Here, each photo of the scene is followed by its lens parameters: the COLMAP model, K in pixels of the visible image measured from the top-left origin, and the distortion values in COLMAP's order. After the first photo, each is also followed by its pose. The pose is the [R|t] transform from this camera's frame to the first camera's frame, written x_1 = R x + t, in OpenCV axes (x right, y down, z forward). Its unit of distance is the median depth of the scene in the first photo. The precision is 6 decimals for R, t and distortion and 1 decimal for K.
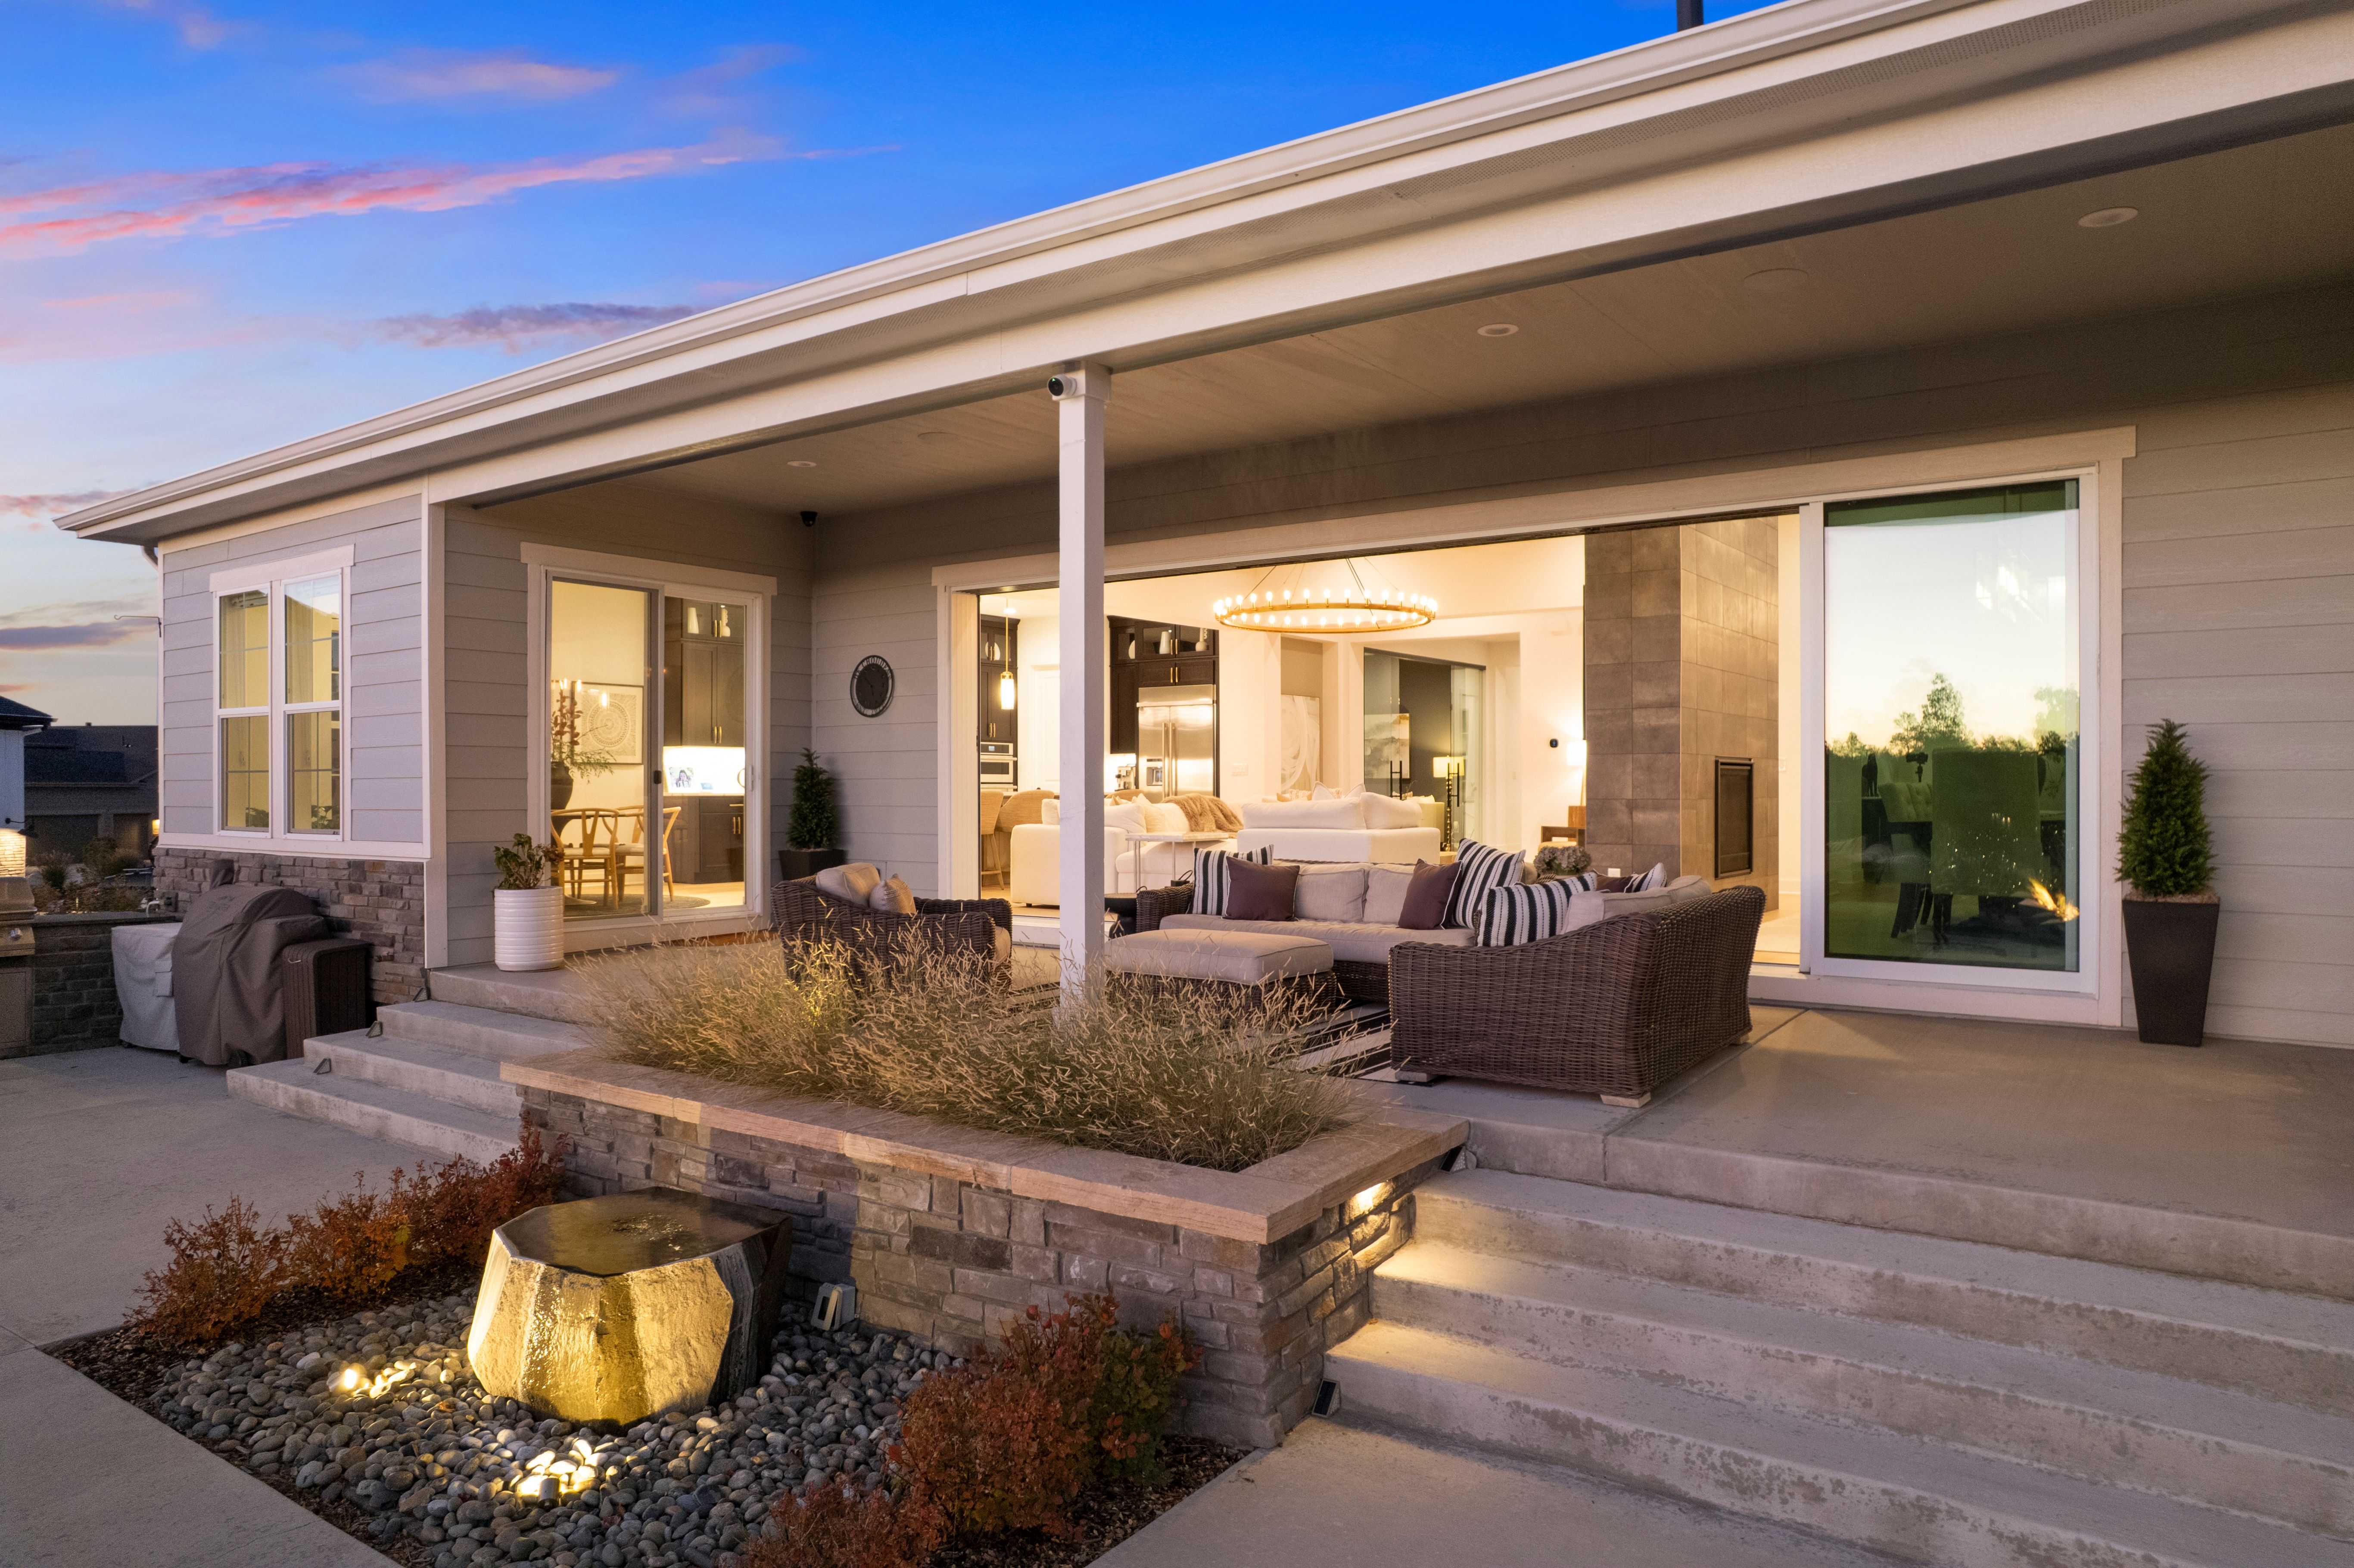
lens RADIAL K [[1508.7, 0, 1166.3], [0, 1508.7, 781.0], [0, 0, 1]] dist [-0.060346, 0.054779]
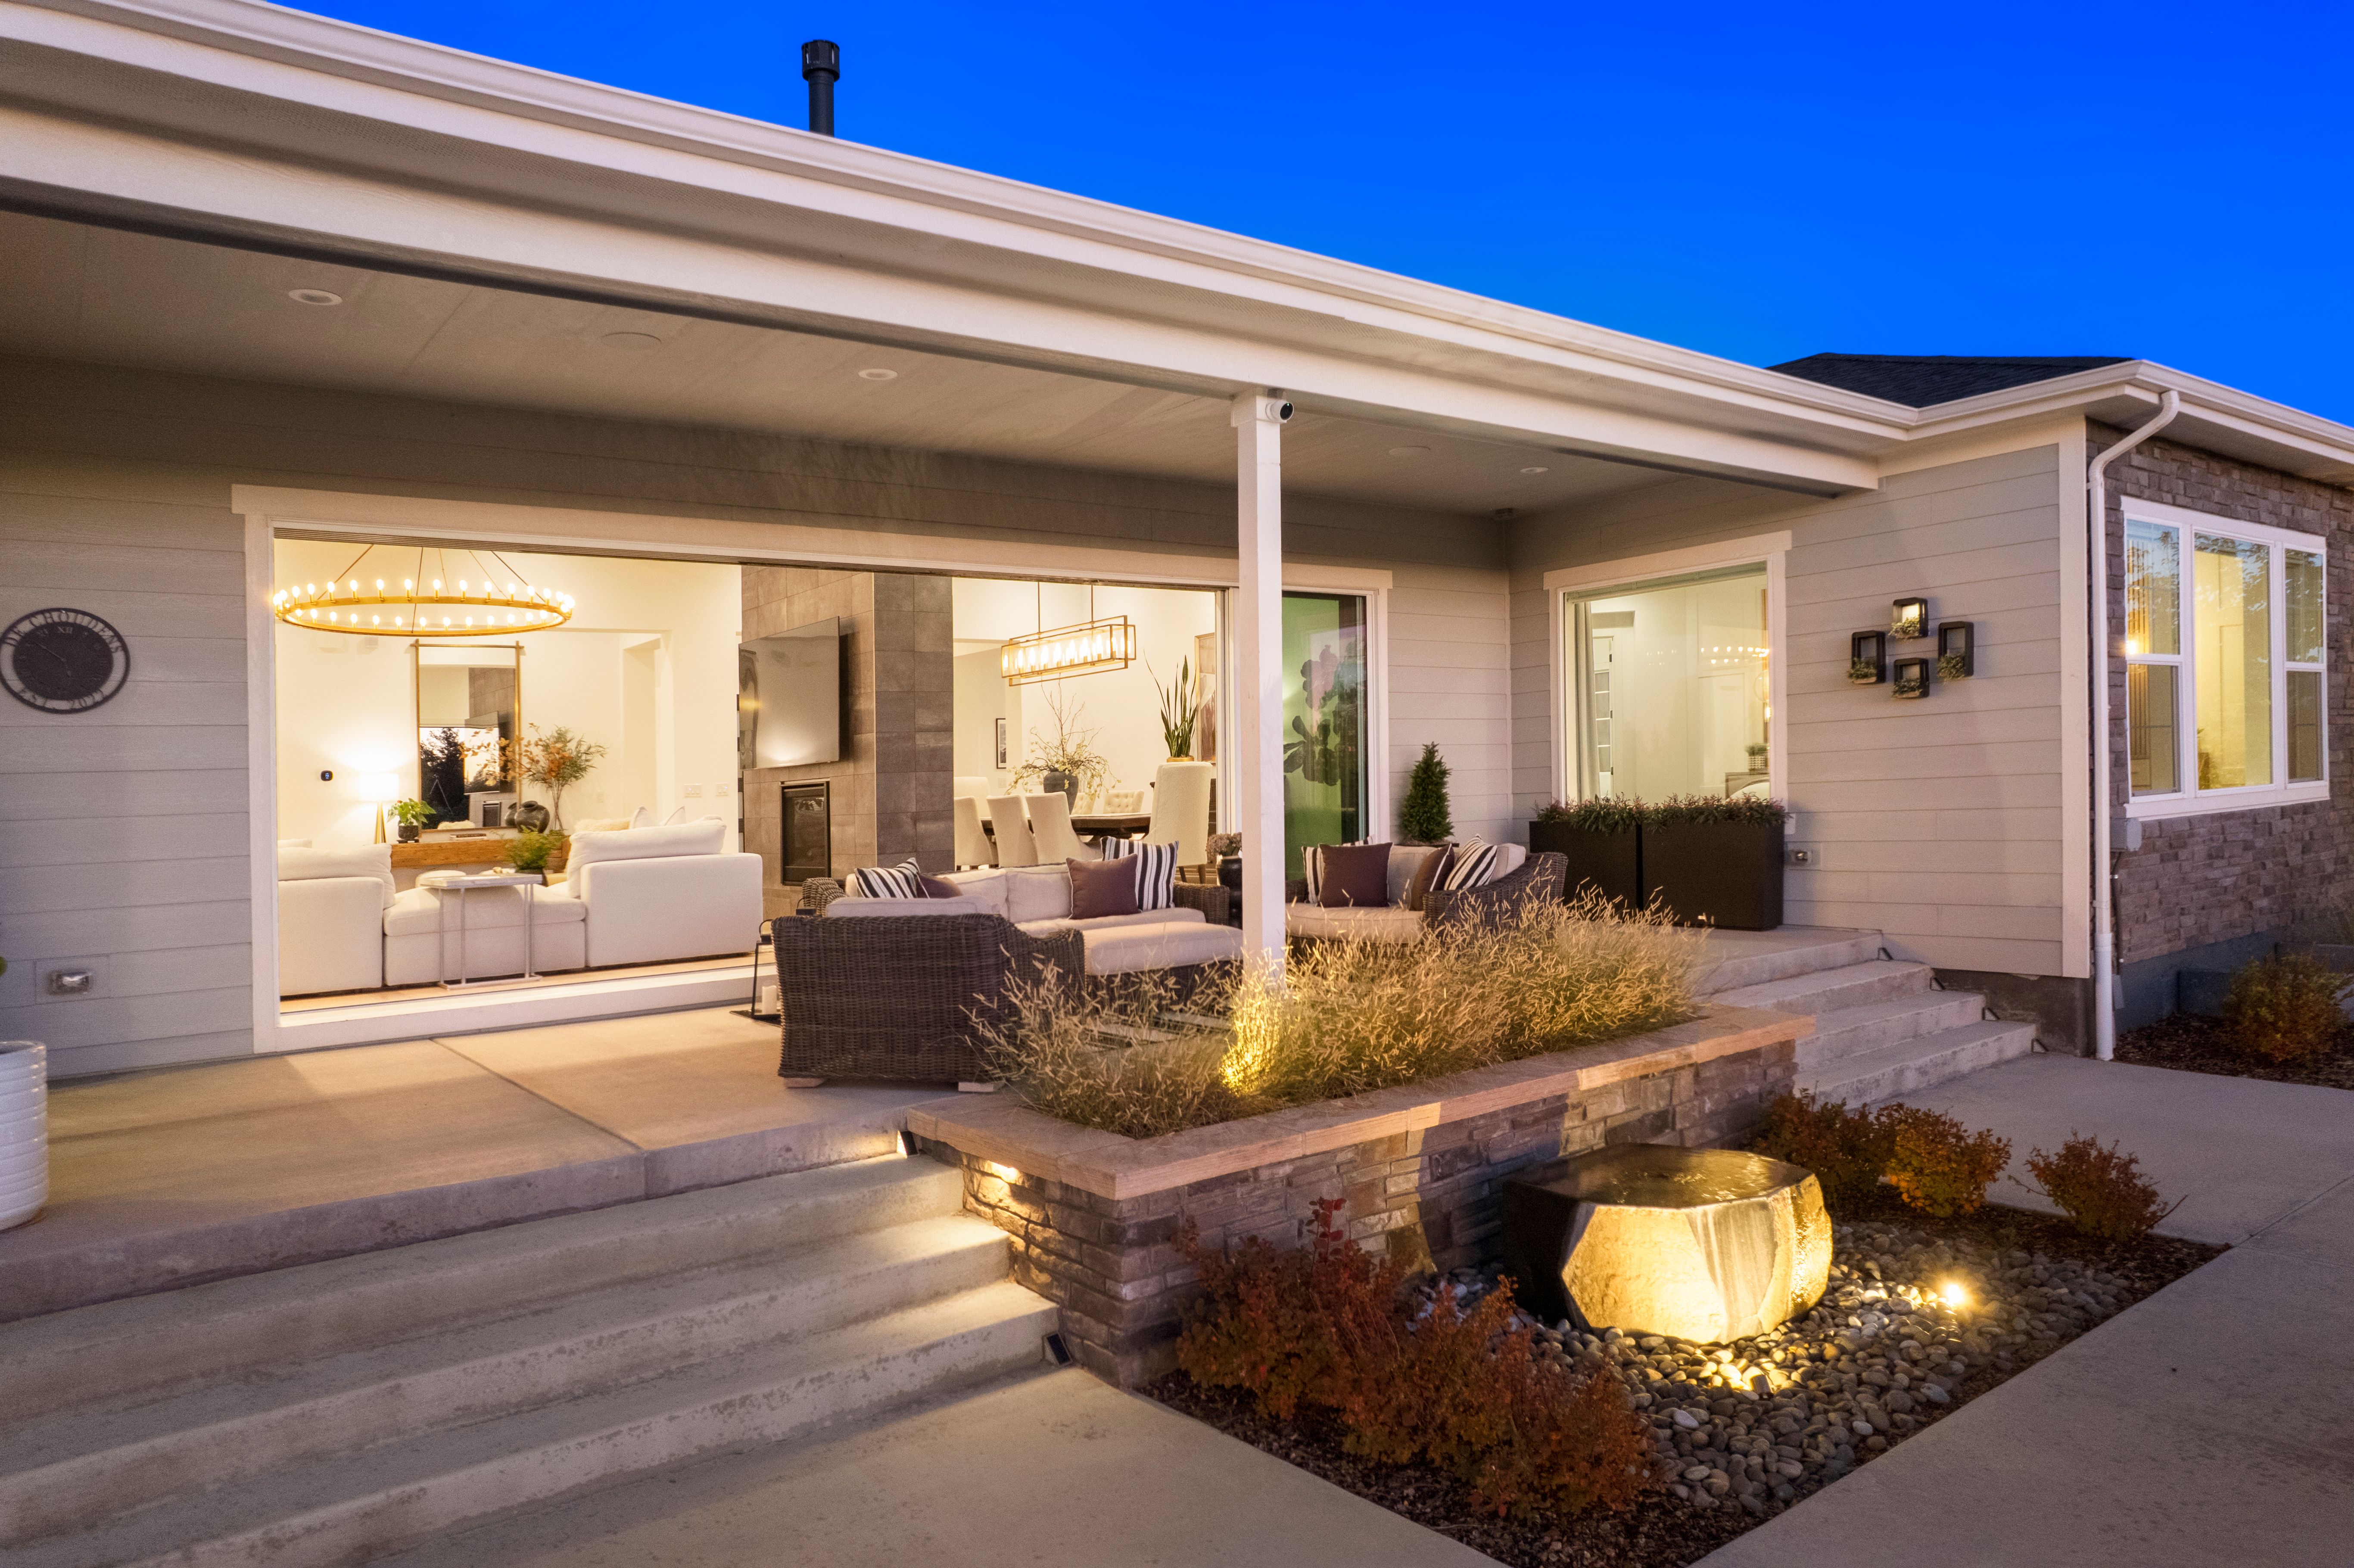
lens RADIAL K [[1508.7, 0, 1166.3], [0, 1508.7, 781.0], [0, 0, 1]] dist [-0.060346, 0.054779]
pose [[0.295695, -0.002218, 0.955280, -0.728315], [0.039850, 0.999155, -0.010015, 0.007709], [-0.954451, 0.041029, 0.295534, 0.495482]]
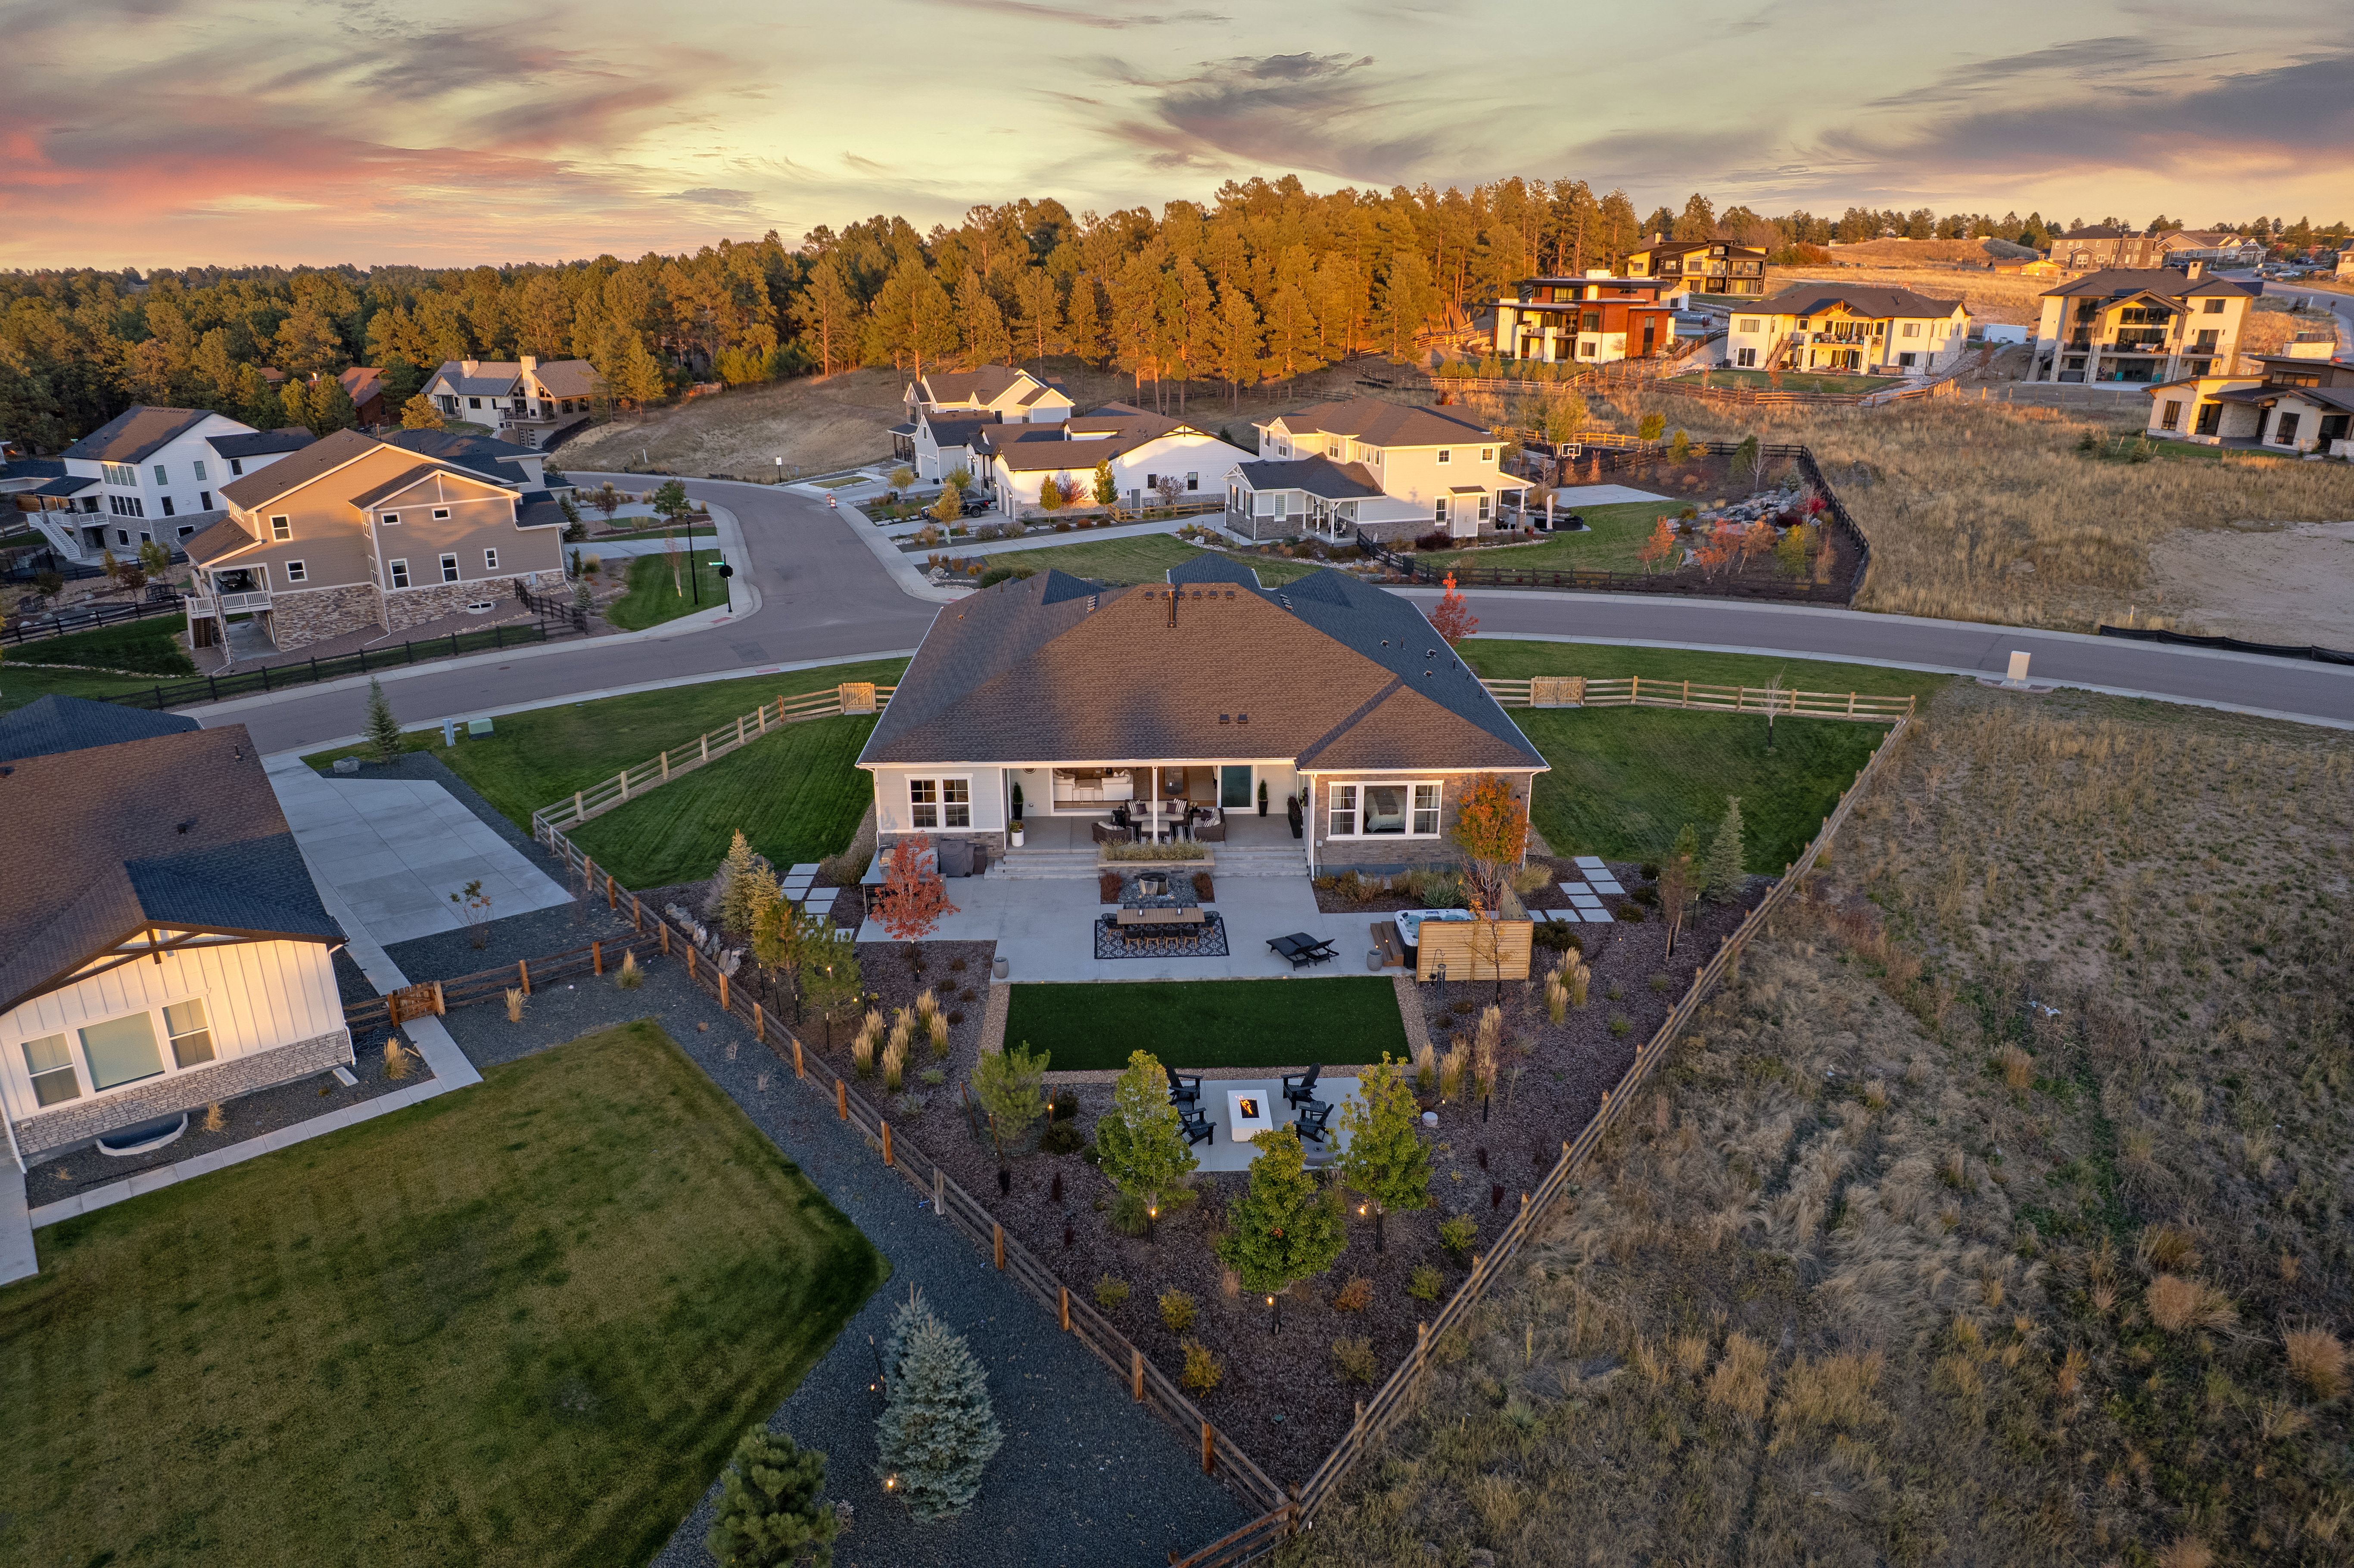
lens RADIAL K [[1508.5, 0, 1165.4], [0, 1508.5, 782.1], [0, 0, 1]] dist [-0.039100, 0.003287]
pose [[0.793746, -0.198982, 0.574781, -2.981912], [0.000124, 0.945029, 0.326986, -1.804362], [-0.608249, -0.259472, 0.750138, -3.232956]]
